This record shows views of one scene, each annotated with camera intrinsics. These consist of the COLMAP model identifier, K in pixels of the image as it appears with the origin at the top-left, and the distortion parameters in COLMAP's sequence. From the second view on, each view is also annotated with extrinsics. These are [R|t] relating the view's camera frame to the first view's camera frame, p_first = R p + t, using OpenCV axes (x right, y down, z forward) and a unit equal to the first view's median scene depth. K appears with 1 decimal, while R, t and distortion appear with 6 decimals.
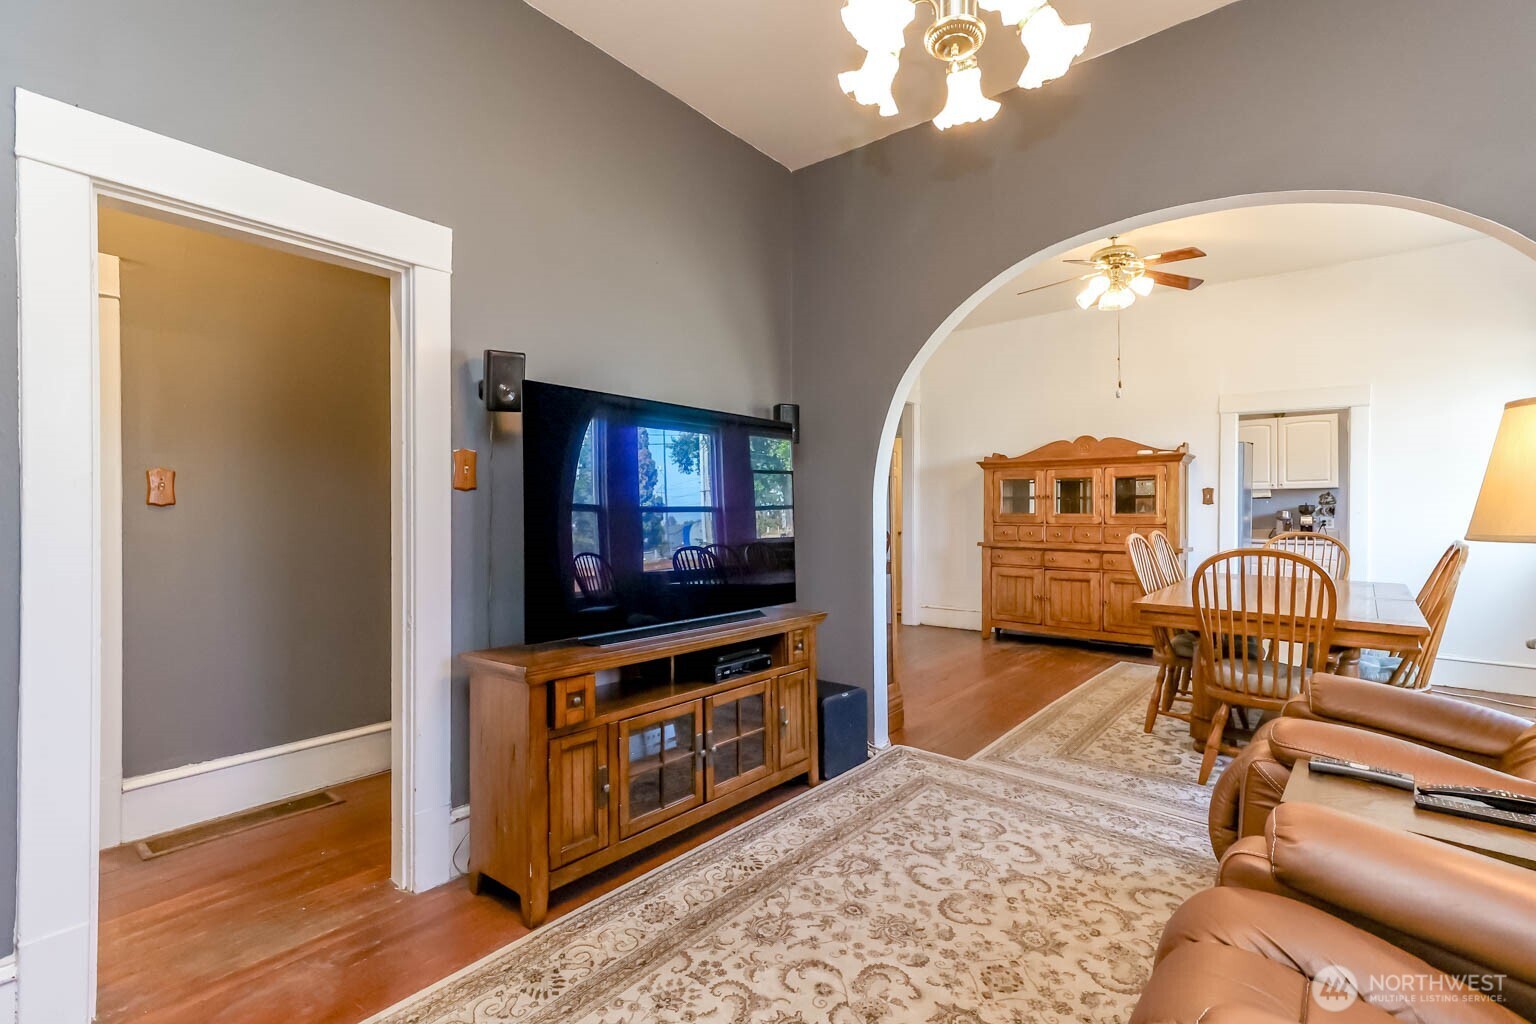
lens RADIAL K [[692.0, 0, 789.4], [0, 692.0, 513.4], [0, 0, 1]] dist [0.017556, -0.000997]
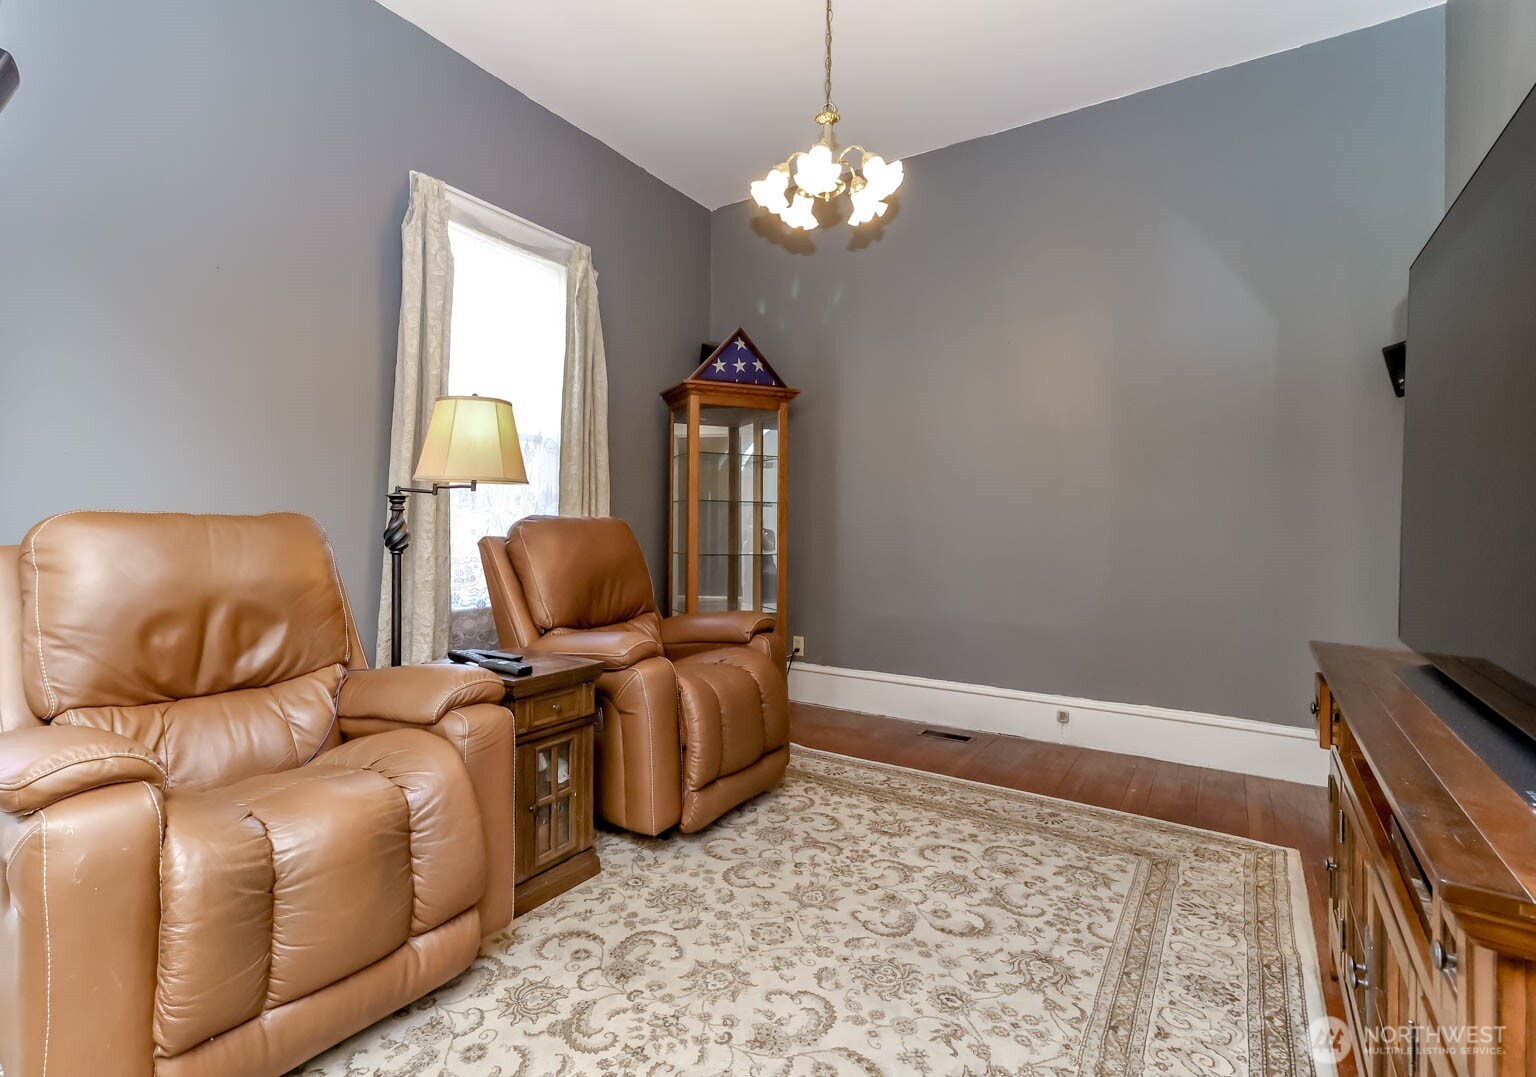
lens RADIAL K [[731.5, 0, 713.4], [0, 731.5, 513.4], [0, 0, 1]] dist [0.001963, 0.000309]
pose [[-0.998568, -0.009290, -0.052688, 0.346703], [-0.009062, 0.999949, -0.004558, 0.063218], [0.052728, -0.004074, -0.998601, 1.580385]]
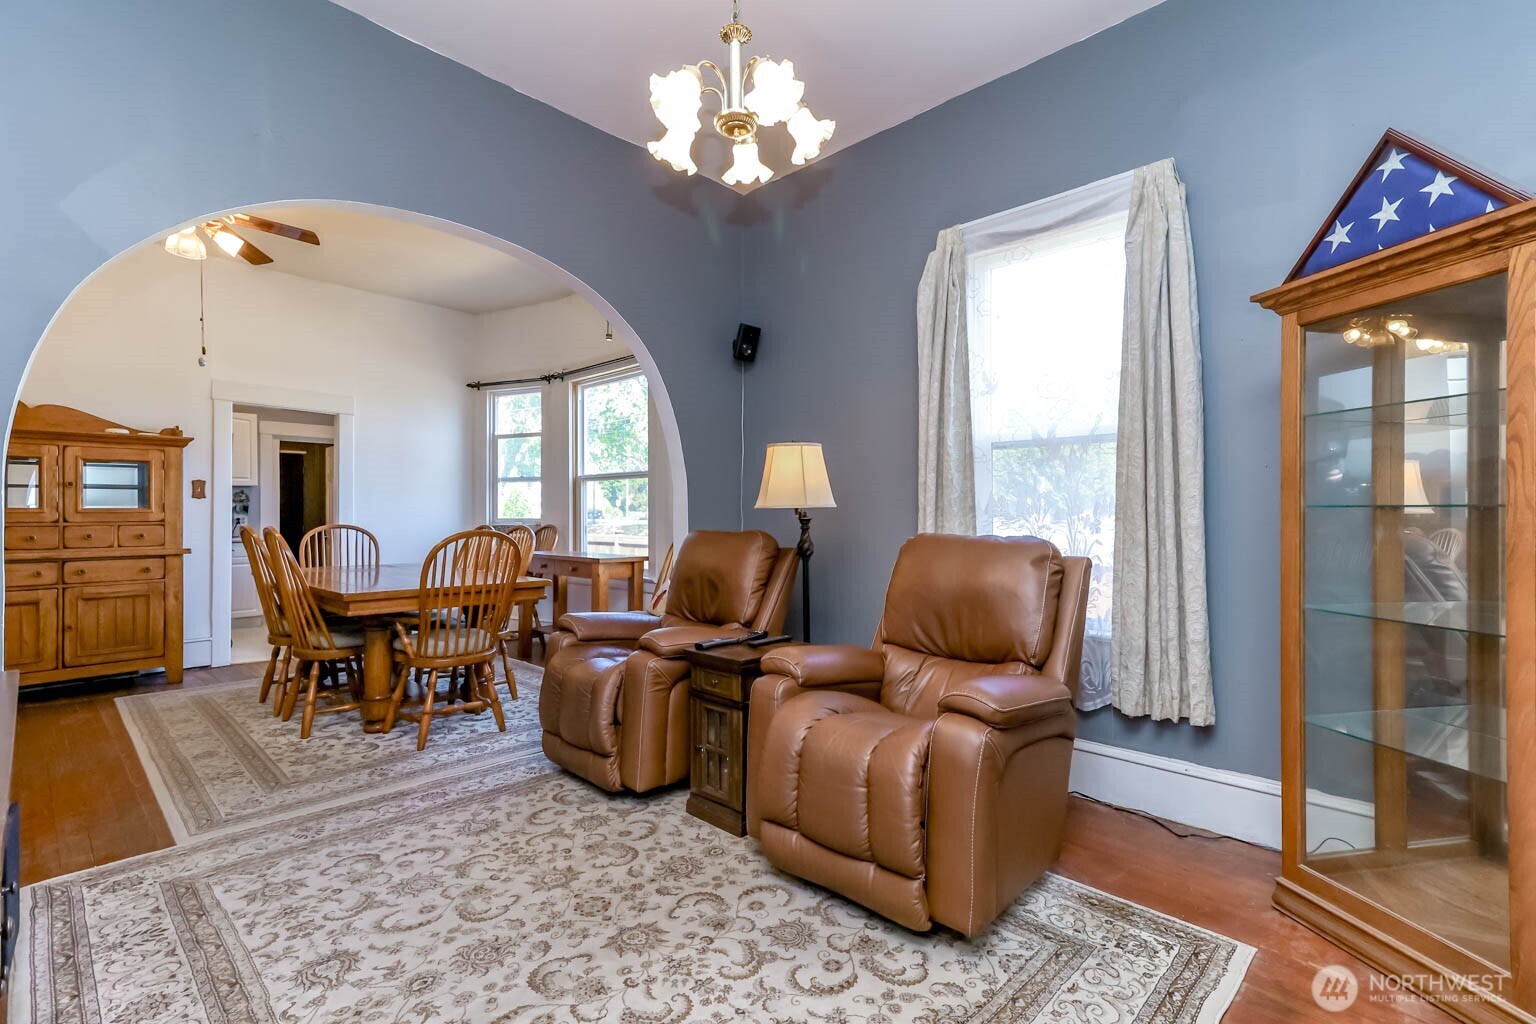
lens RADIAL K [[692.0, 0, 789.4], [0, 692.0, 513.4], [0, 0, 1]] dist [0.017556, -0.000997]
pose [[0.073772, -0.000357, 0.997275, -0.612128], [0.007417, 0.999972, -0.000191, 0.031242], [-0.997248, 0.007411, 0.073772, 0.467144]]
